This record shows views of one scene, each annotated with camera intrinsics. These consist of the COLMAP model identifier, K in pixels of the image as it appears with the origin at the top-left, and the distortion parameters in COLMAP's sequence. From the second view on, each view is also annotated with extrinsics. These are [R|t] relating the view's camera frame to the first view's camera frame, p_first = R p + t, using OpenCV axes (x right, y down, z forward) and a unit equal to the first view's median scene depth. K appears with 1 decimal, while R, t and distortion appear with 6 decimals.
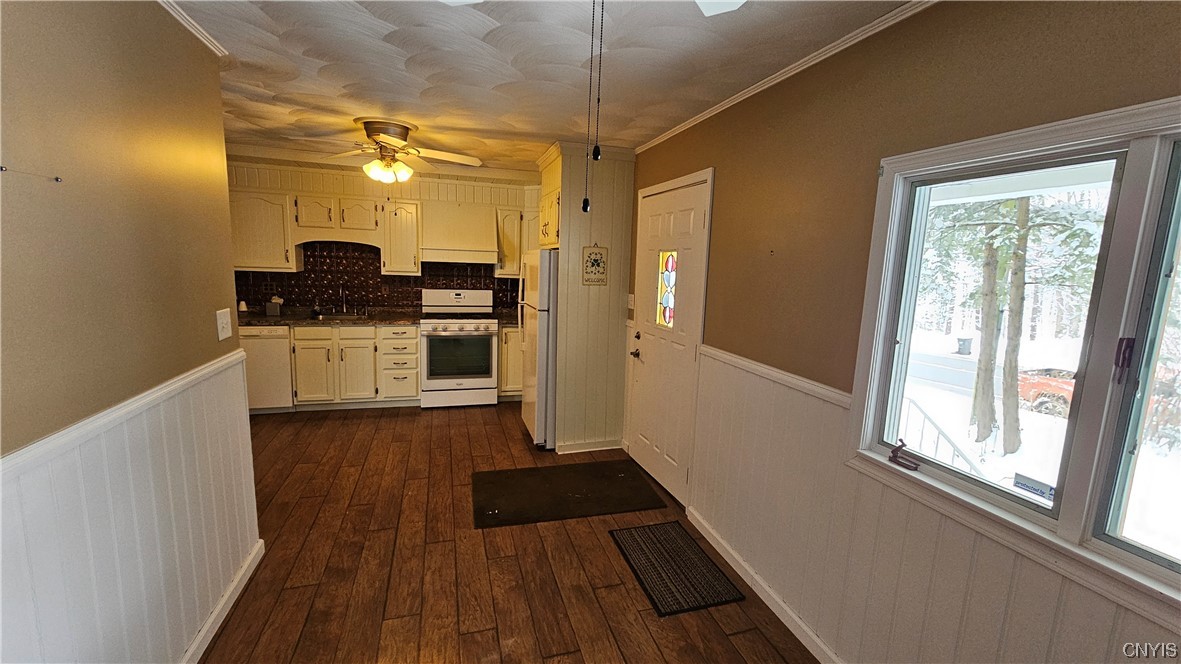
lens RADIAL K [[481.6, 0, 590.5], [0, 481.6, 332.0], [0, 0, 1]] dist [-0.008982, -0.000129]
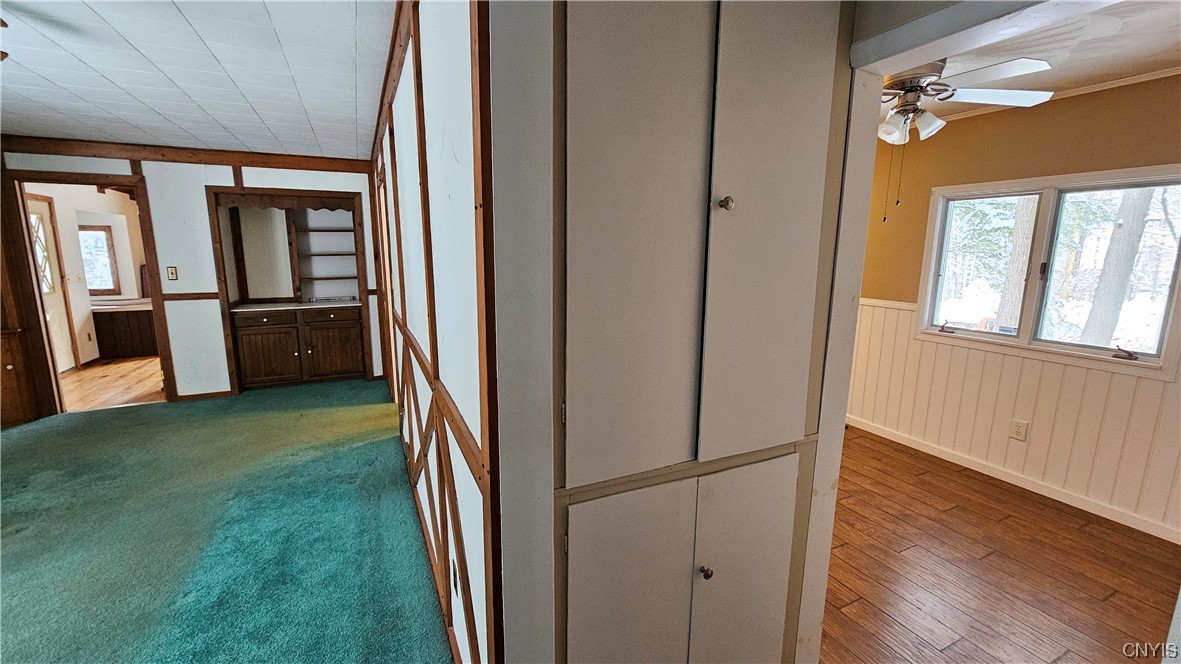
lens RADIAL K [[481.1, 0, 592.9], [0, 481.1, 335.4], [0, 0, 1]] dist [-0.003609, 0.000065]
pose [[0.987750, -0.059262, 0.144355, -0.855356], [0.054206, 0.997779, 0.038713, 0.085677], [-0.146328, -0.030414, 0.988768, -0.624548]]
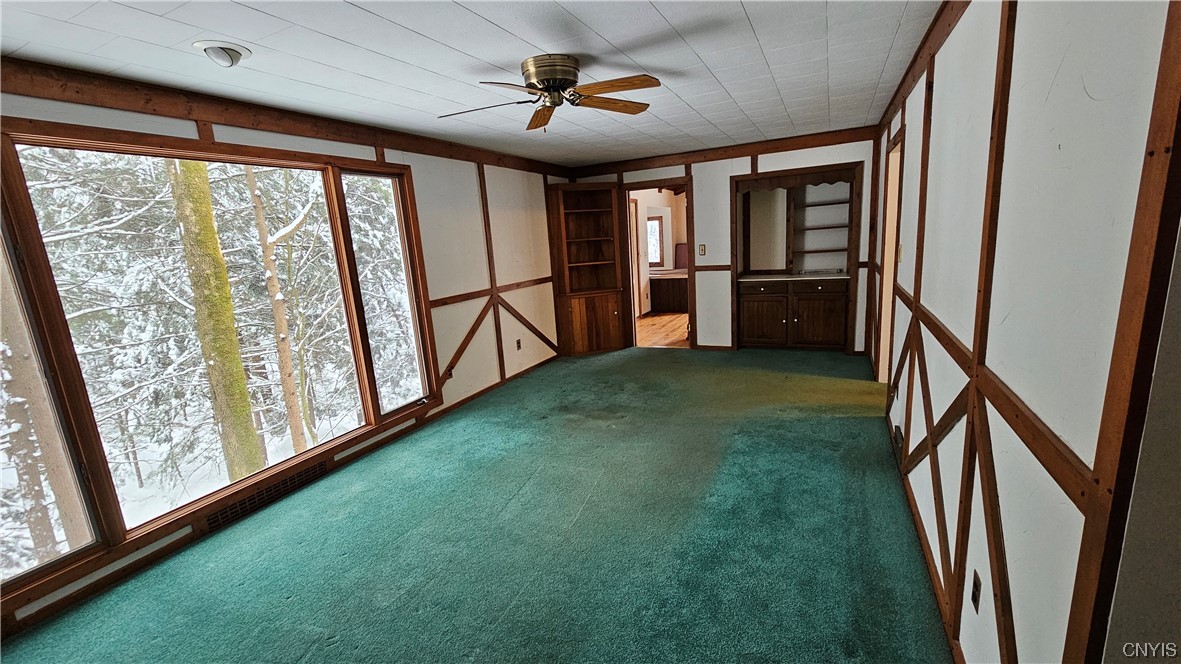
lens RADIAL K [[481.1, 0, 592.9], [0, 481.1, 335.4], [0, 0, 1]] dist [-0.003609, 0.000065]
pose [[0.727421, 0.053866, -0.684074, -1.391579], [-0.006568, 0.997415, 0.071555, 0.091114], [0.686160, -0.047557, 0.725894, -1.040758]]
